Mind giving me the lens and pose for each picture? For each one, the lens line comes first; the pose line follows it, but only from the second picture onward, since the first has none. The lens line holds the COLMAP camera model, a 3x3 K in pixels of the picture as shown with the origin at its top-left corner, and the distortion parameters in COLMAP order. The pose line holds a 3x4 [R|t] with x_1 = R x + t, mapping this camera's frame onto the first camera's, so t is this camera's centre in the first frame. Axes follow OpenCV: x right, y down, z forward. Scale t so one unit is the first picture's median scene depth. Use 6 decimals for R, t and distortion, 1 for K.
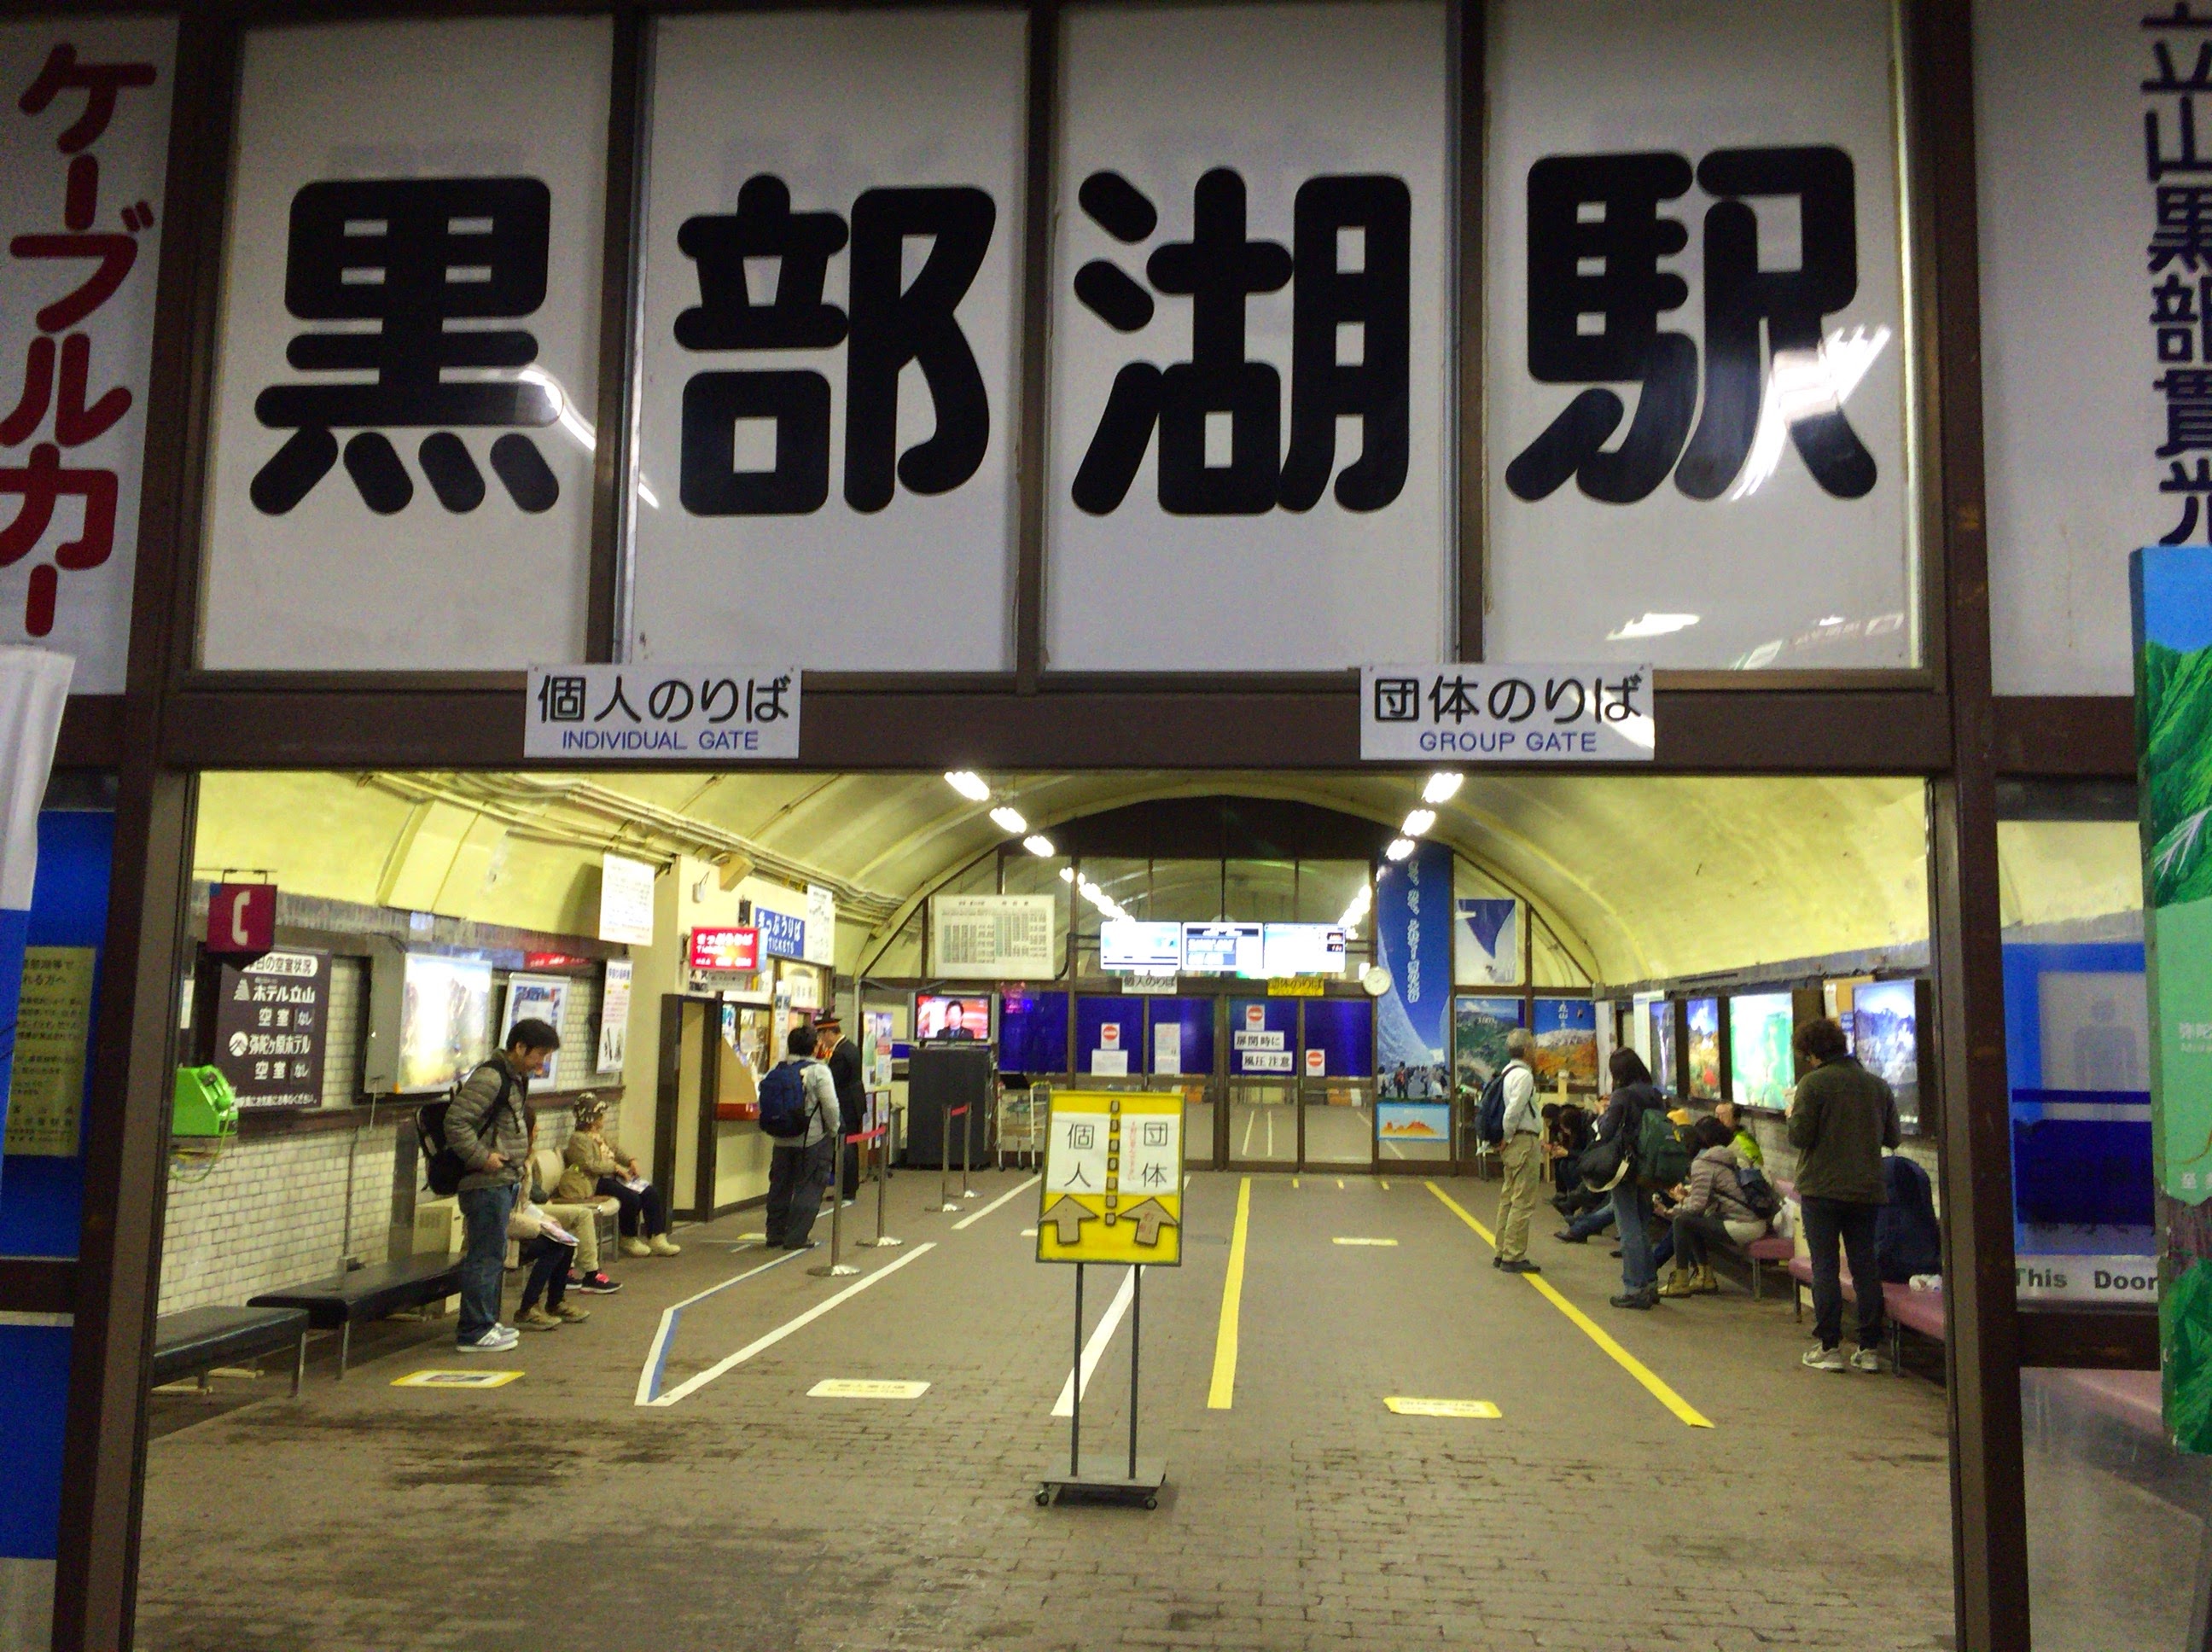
lens RADIAL K [[1798.6, 0, 1104.7], [0, 1798.6, 810.8], [0, 0, 1]] dist [0.064290, -0.117664]
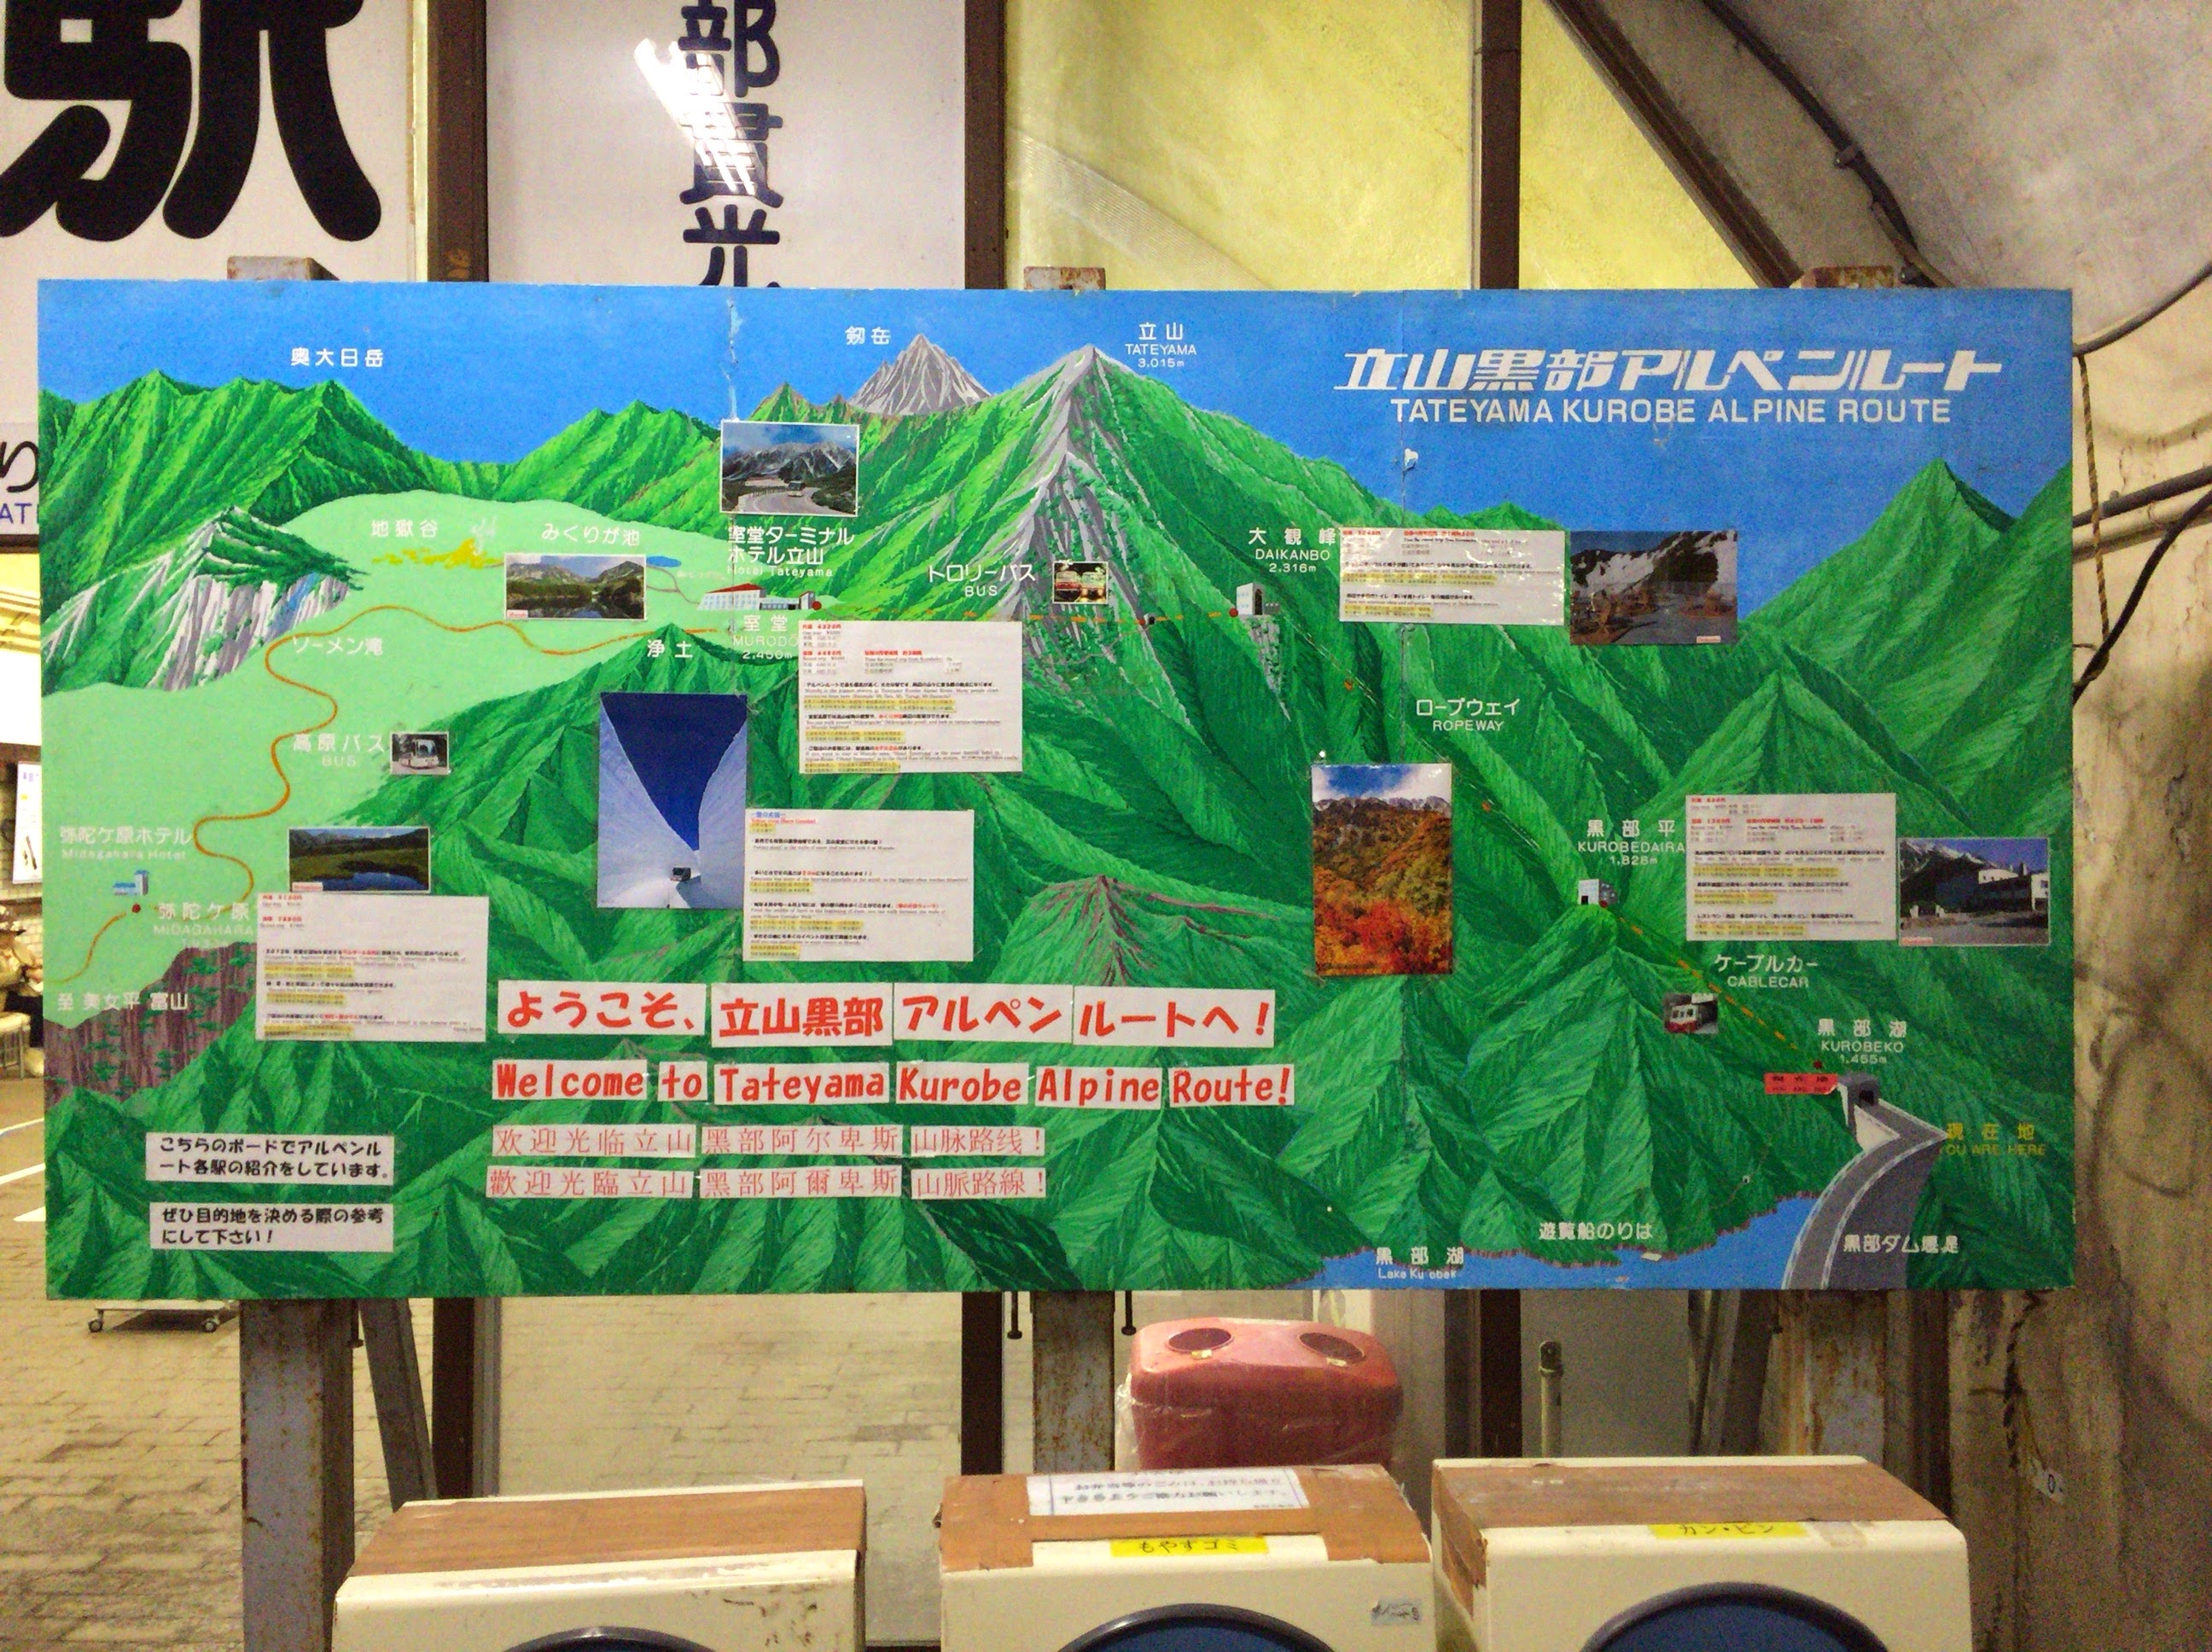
lens RADIAL K [[1798.6, 0, 1104.7], [0, 1798.6, 810.8], [0, 0, 1]] dist [0.064290, -0.117664]
pose [[0.989872, -0.016431, 0.141009, 0.781416], [0.000363, 0.993569, 0.113230, 0.007250], [-0.141963, -0.112032, 0.983512, 0.043745]]
